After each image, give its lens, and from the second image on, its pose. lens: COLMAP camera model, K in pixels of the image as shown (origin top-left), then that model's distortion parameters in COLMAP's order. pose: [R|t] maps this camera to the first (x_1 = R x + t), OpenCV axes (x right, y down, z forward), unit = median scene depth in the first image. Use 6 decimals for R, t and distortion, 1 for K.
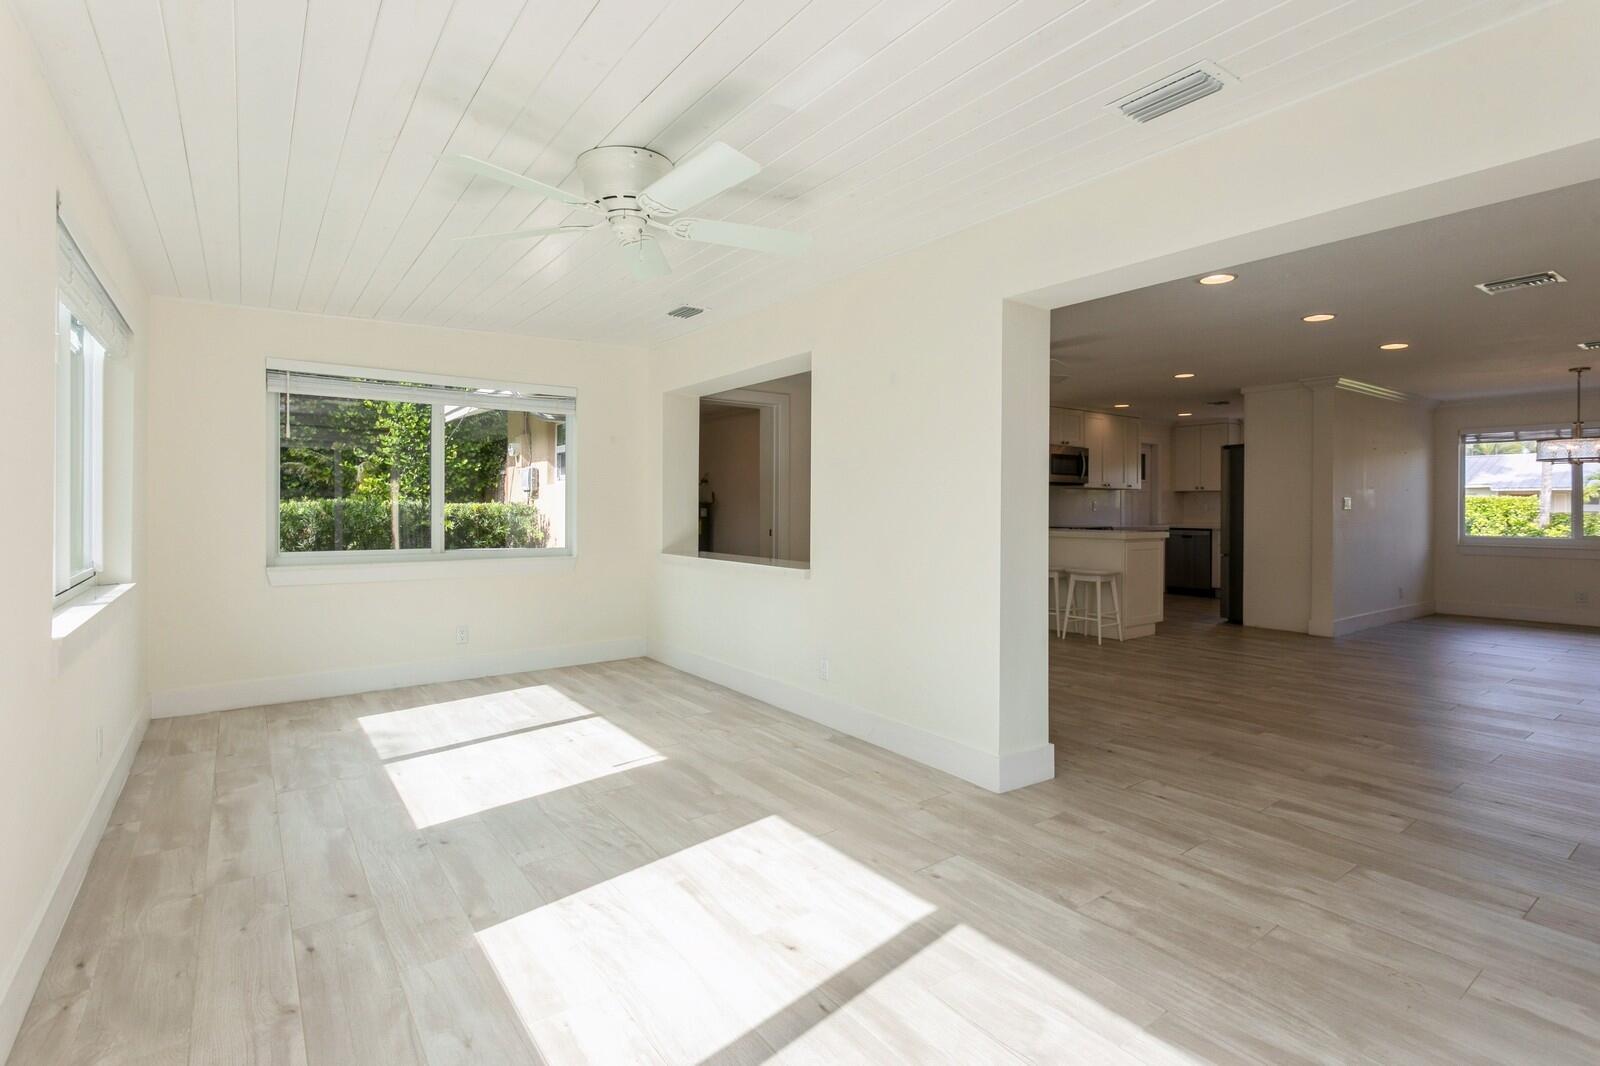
lens RADIAL K [[762.5, 0, 791.1], [0, 762.5, 507.4], [0, 0, 1]] dist [0.004946, -0.000105]
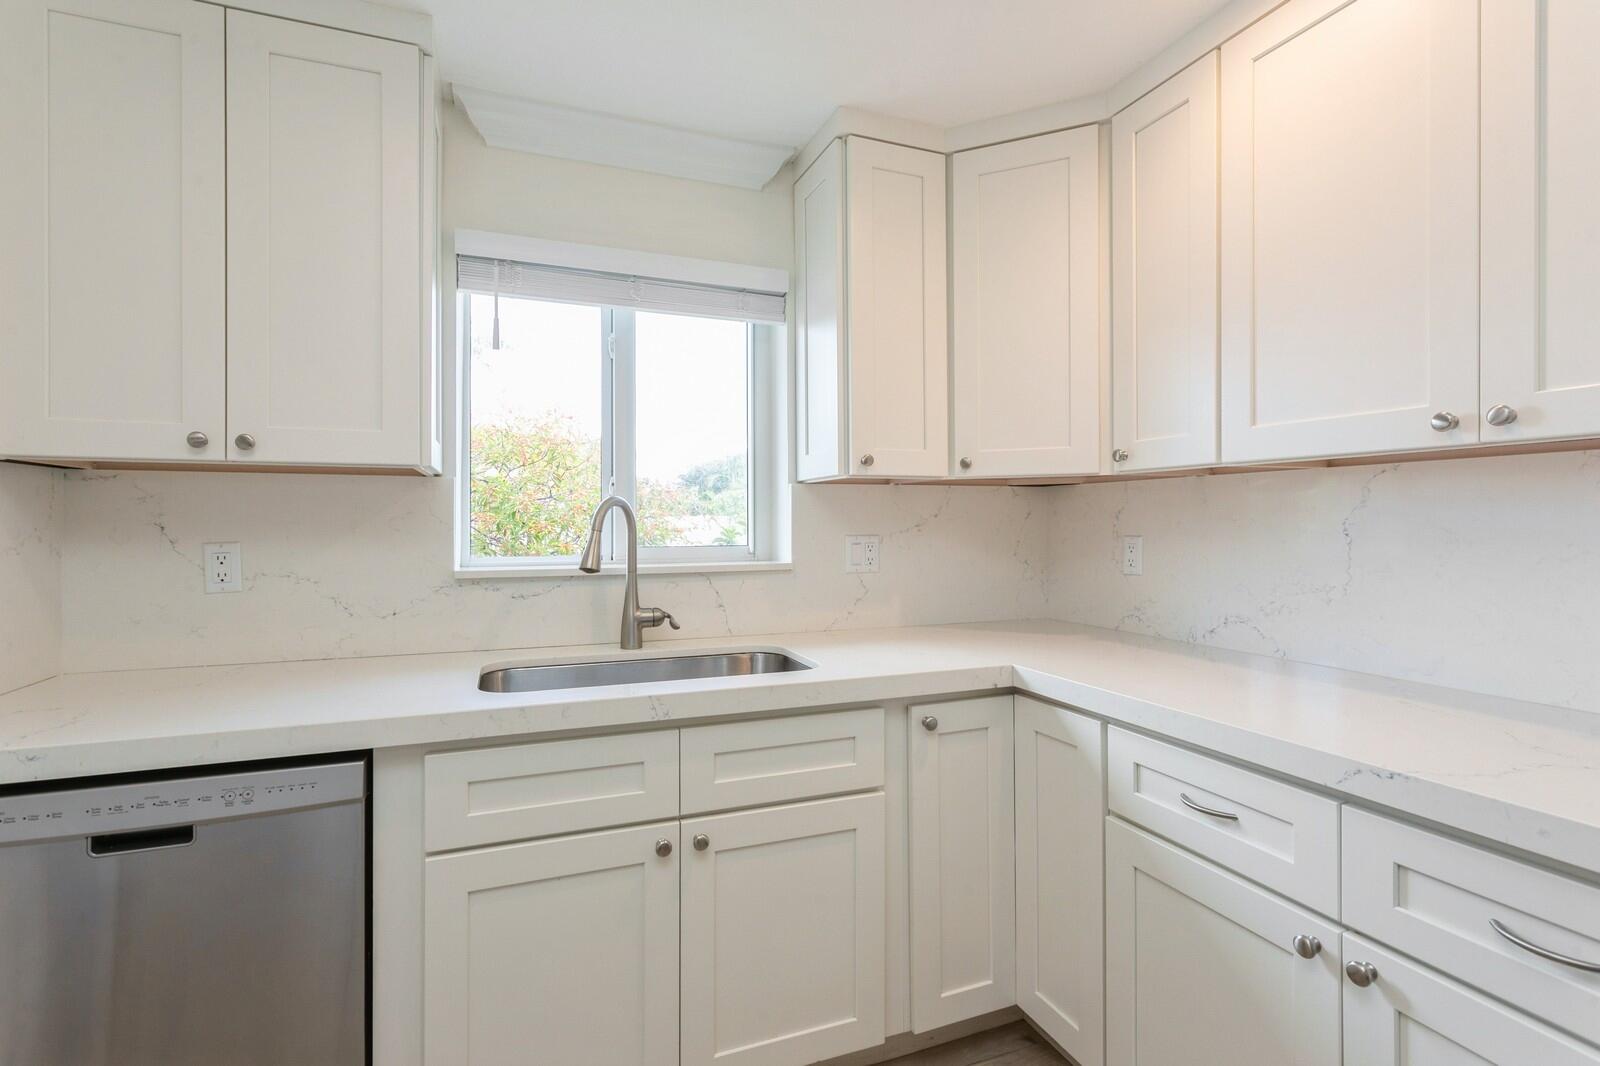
lens RADIAL K [[762.5, 0, 801.2], [0, 762.5, 517.8], [0, 0, 1]] dist [0.004946, -0.000105]
pose [[0.252462, -0.002595, 0.967603, 0.661833], [0.004430, 0.999989, 0.001526, -0.016813], [-0.967597, 0.003901, 0.252471, 1.342339]]
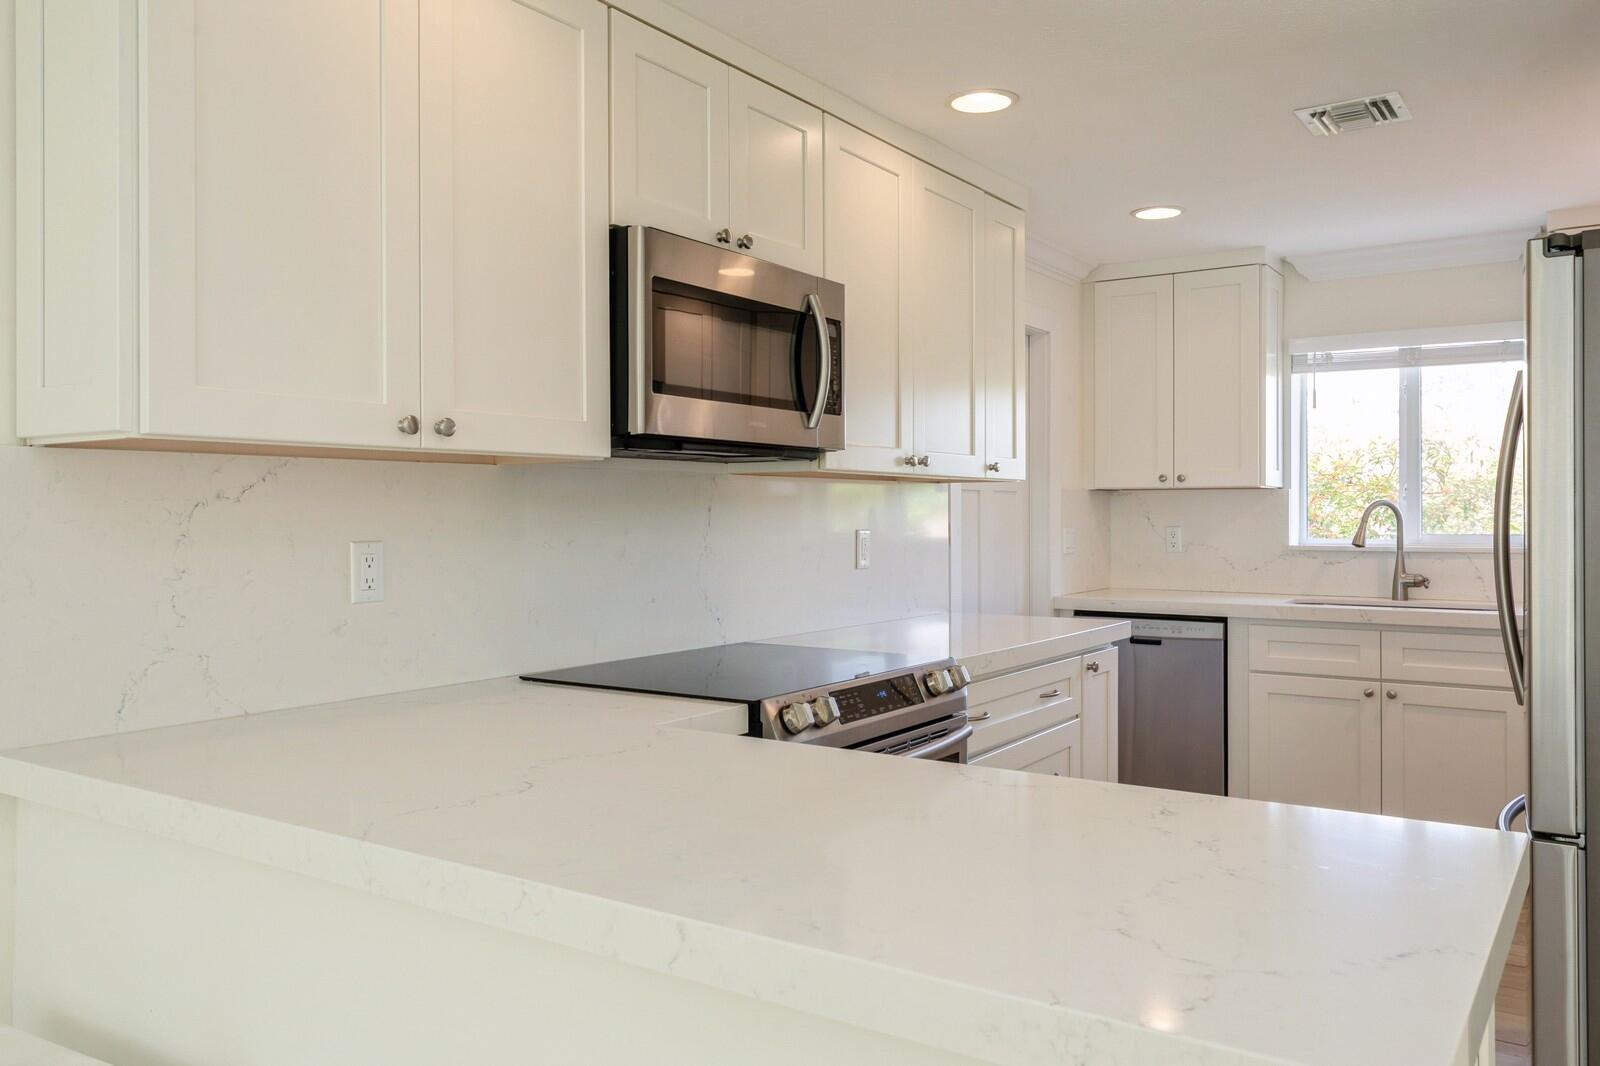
lens RADIAL K [[1241.6, 0, 784.1], [0, 1241.6, 506.0], [0, 0, 1]] dist [0.010044, -0.001005]
pose [[0.941070, -0.004140, 0.338186, 0.345175], [0.006646, 0.999958, -0.006250, -0.018944], [-0.338146, 0.008130, 0.941059, 0.914453]]
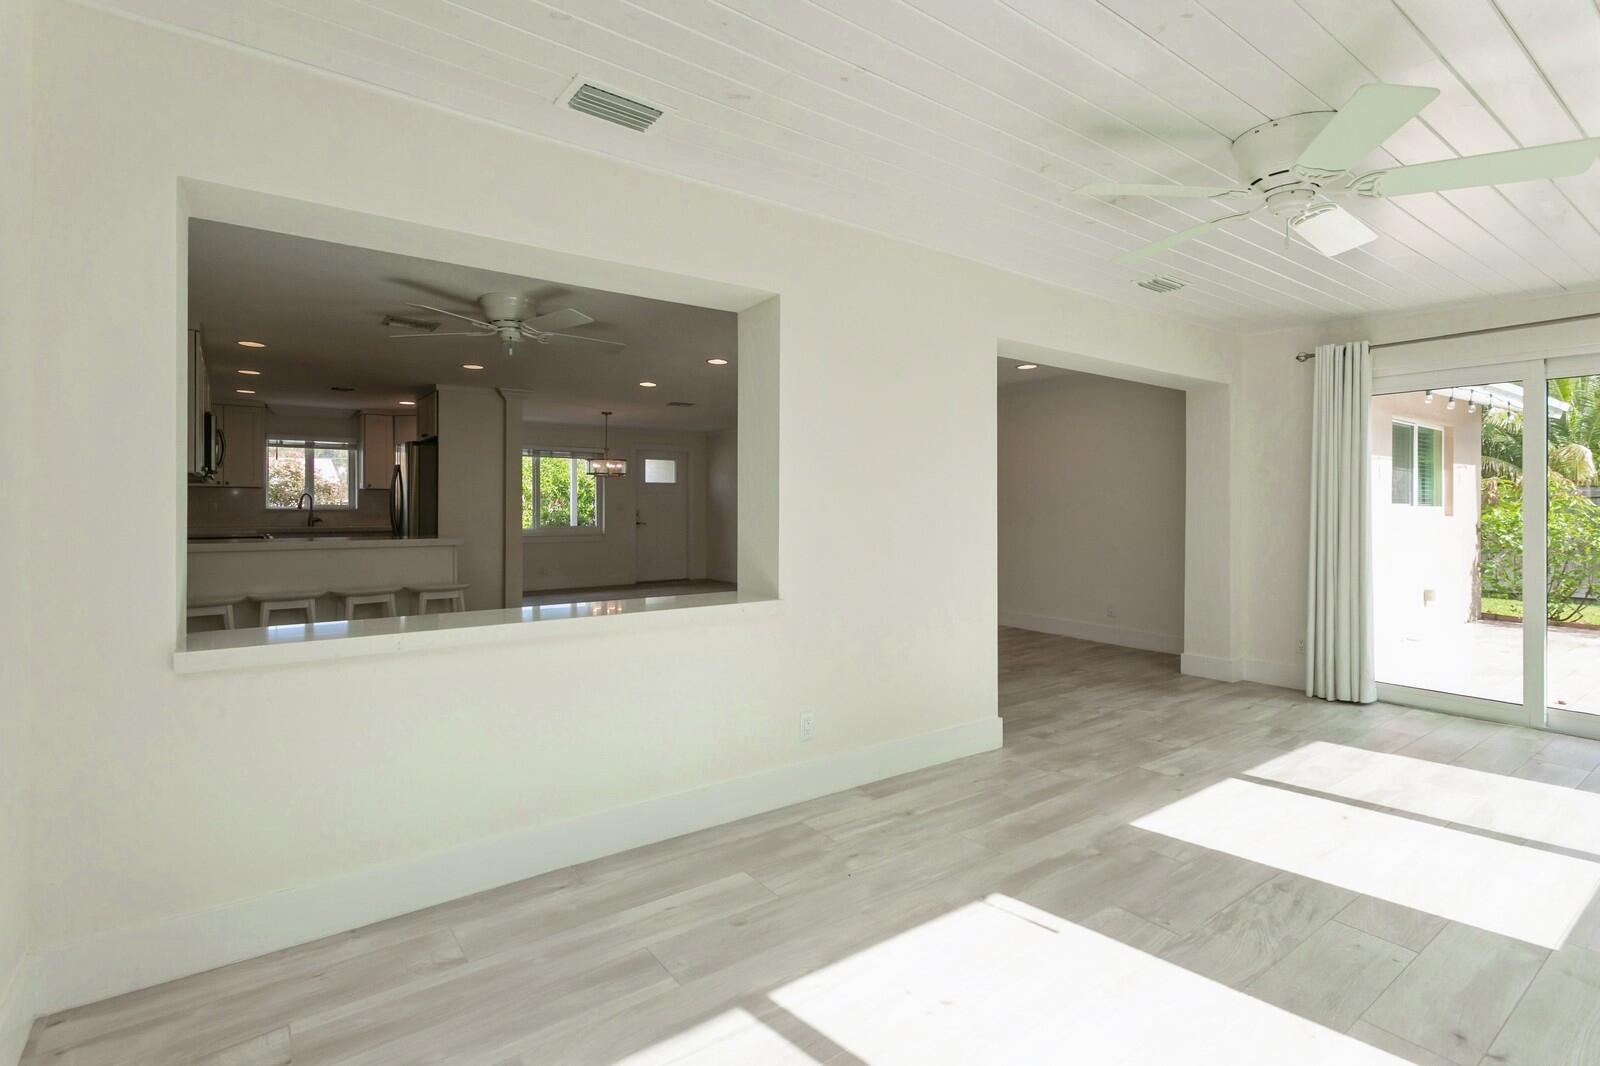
lens RADIAL K [[762.5, 0, 807.1], [0, 762.5, 503.5], [0, 0, 1]] dist [0.004946, -0.000105]
pose [[-0.013672, 0.001095, 0.999906, -0.434644], [0.001049, 0.999999, -0.001081, -0.003859], [-0.999906, 0.001034, -0.013673, 0.619820]]
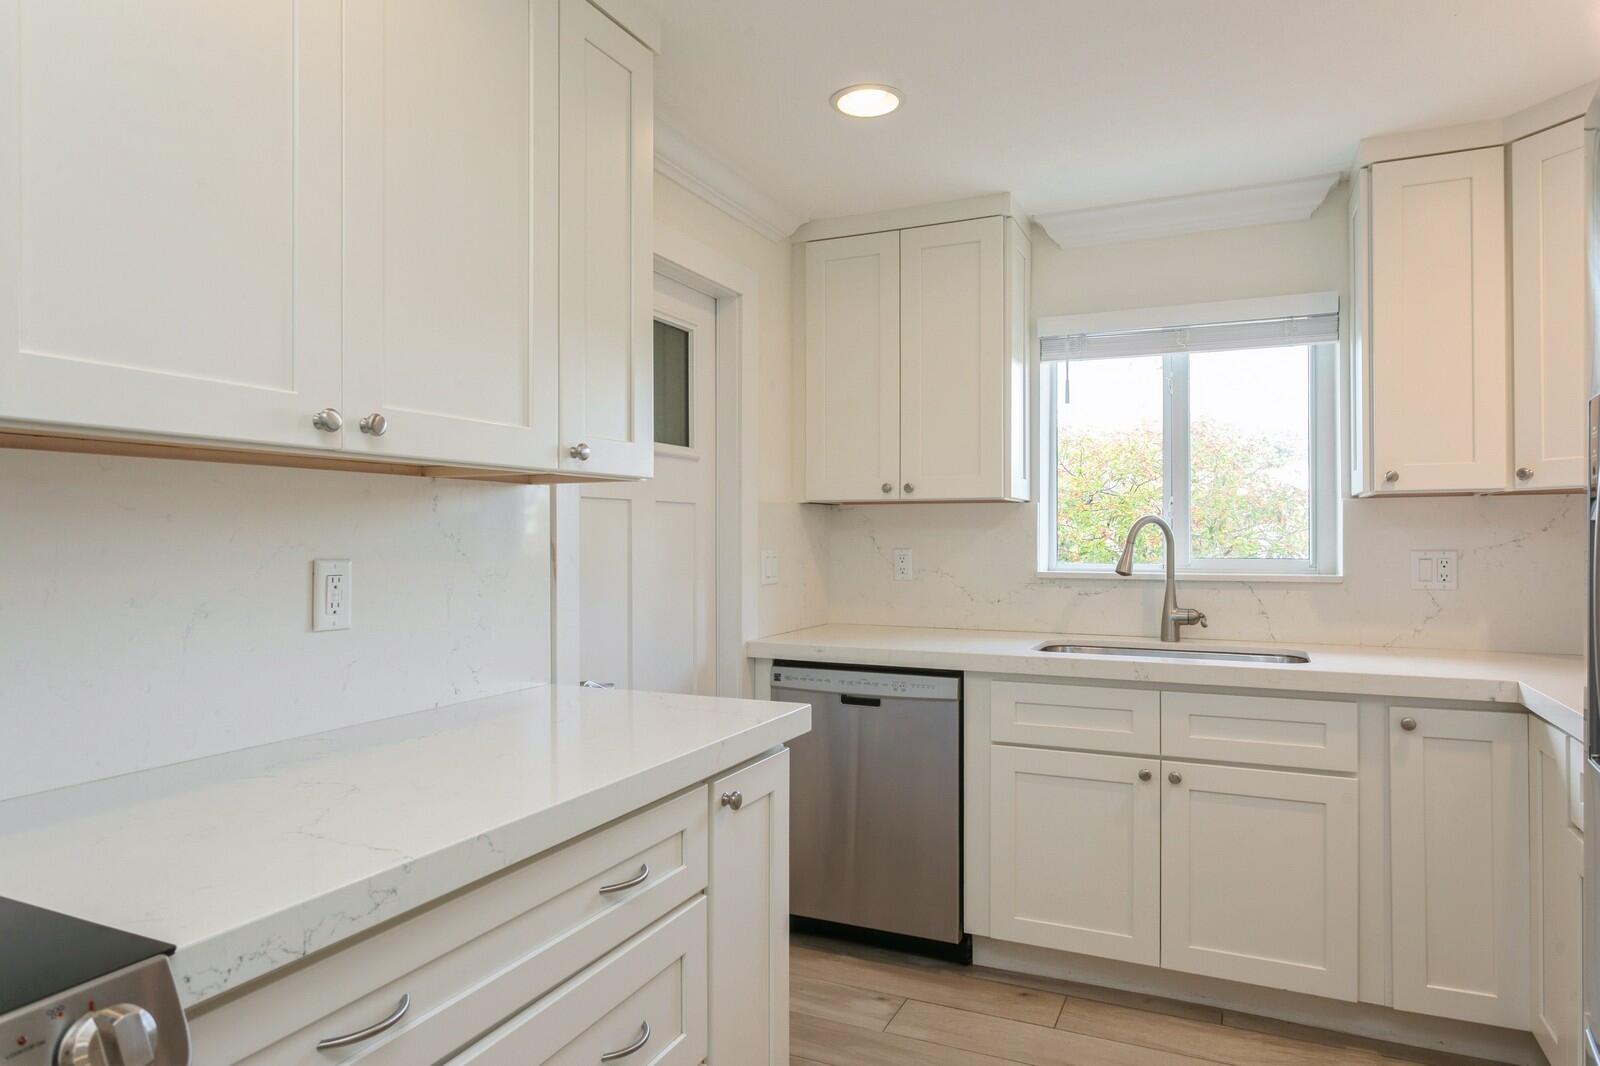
lens RADIAL K [[983.6, 0, 798.6], [0, 983.6, 530.7], [0, 0, 1]] dist [0.000217, 0.001192]
pose [[0.871084, -0.004267, 0.491116, 0.554978], [0.006500, 0.999975, -0.002841, -0.017371], [-0.491092, 0.005667, 0.871089, 1.164700]]
